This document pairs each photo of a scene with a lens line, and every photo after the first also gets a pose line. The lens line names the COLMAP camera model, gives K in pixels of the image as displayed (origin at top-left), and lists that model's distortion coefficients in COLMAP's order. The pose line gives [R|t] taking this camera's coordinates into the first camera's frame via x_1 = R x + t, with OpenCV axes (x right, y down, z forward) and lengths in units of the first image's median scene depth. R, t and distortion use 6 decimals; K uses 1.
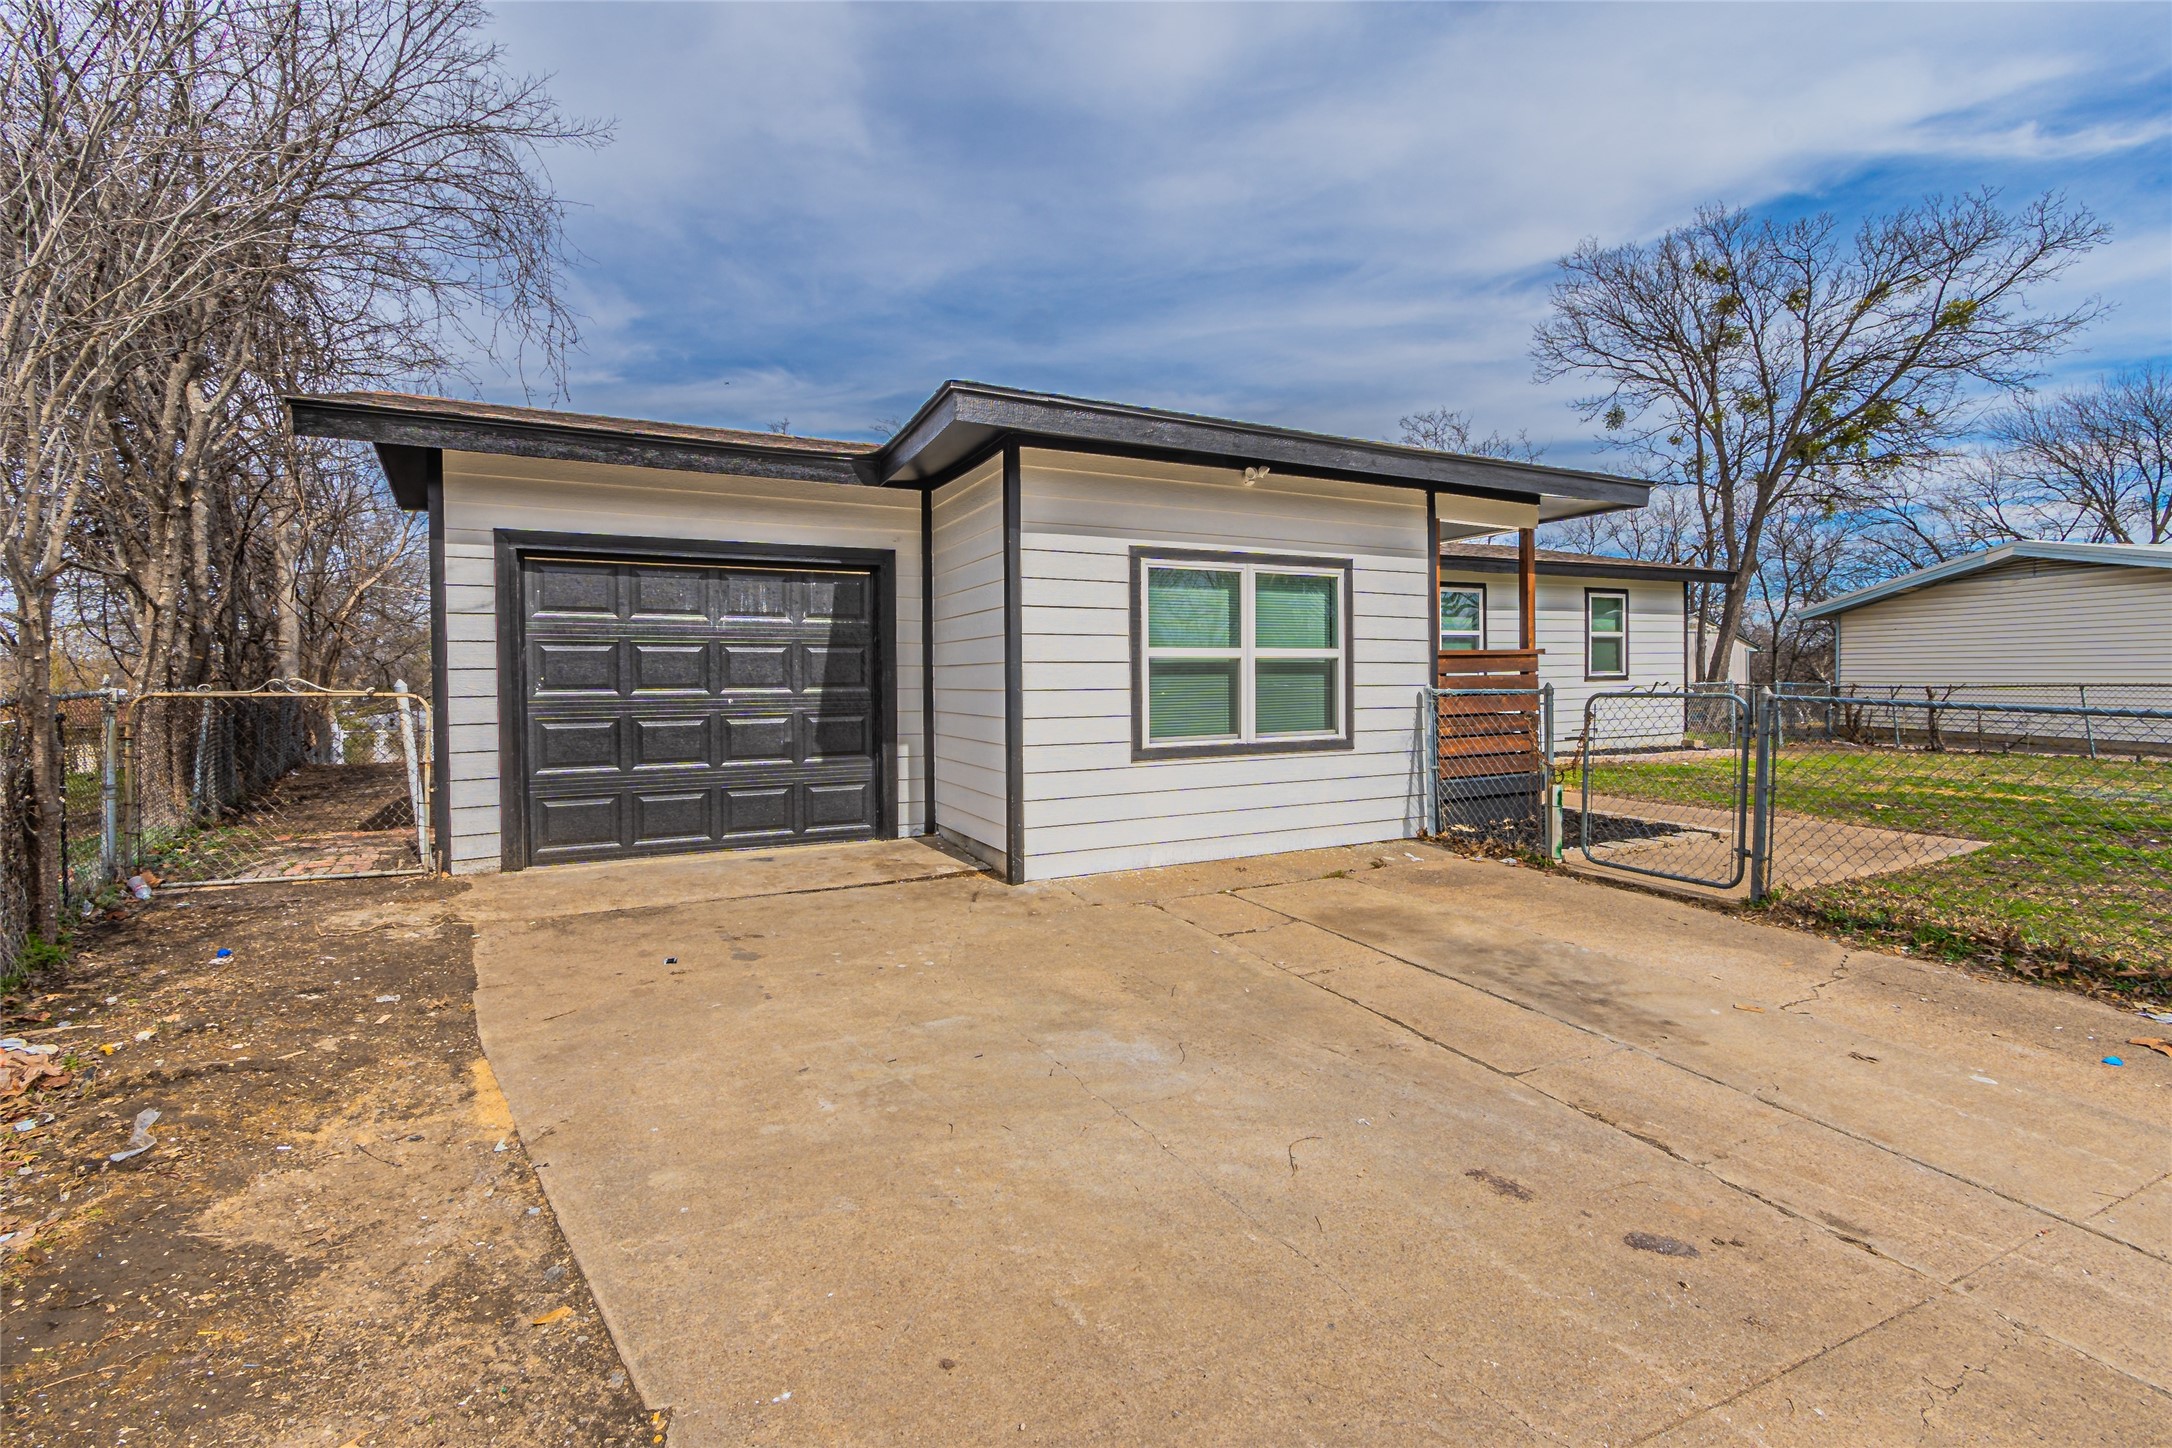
lens RADIAL K [[943.6, 0, 1079.3], [0, 943.6, 676.5], [0, 0, 1]] dist [-0.000387, -0.000110]
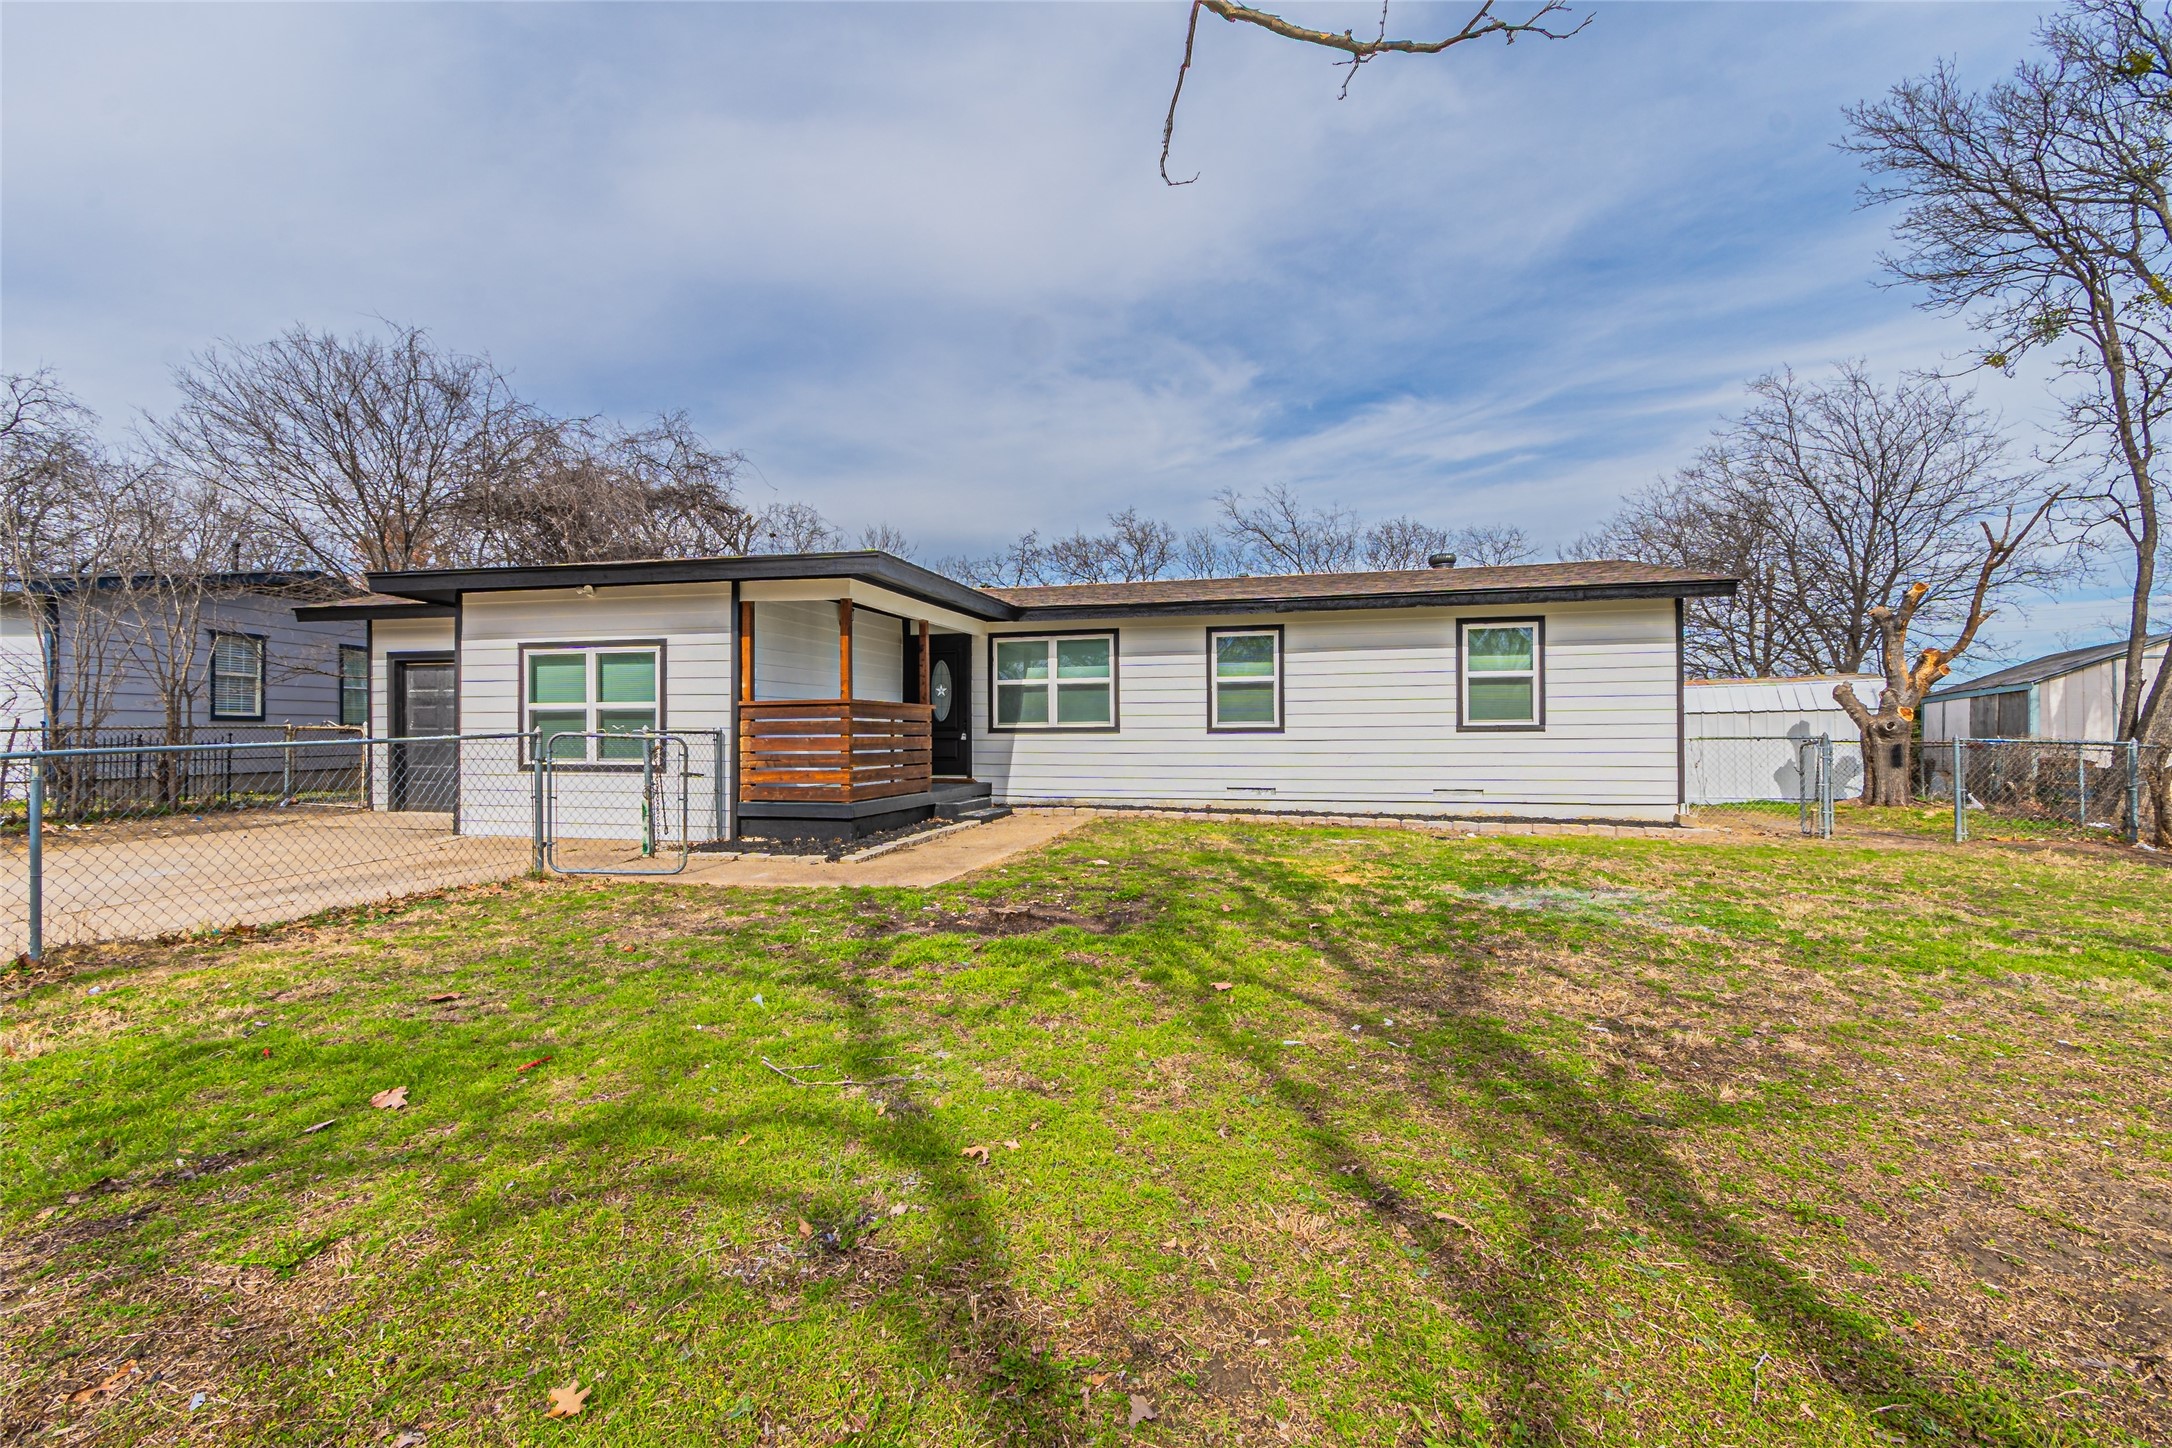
lens RADIAL K [[941.1, 0, 1086.0], [0, 941.1, 724.0], [0, 0, 1]] dist [0.002195, 0.000347]
pose [[0.763112, 0.002000, -0.646263, 1.773979], [-0.005262, 0.999981, -0.003118, 0.005487], [0.646245, 0.005780, 0.763108, 0.346537]]
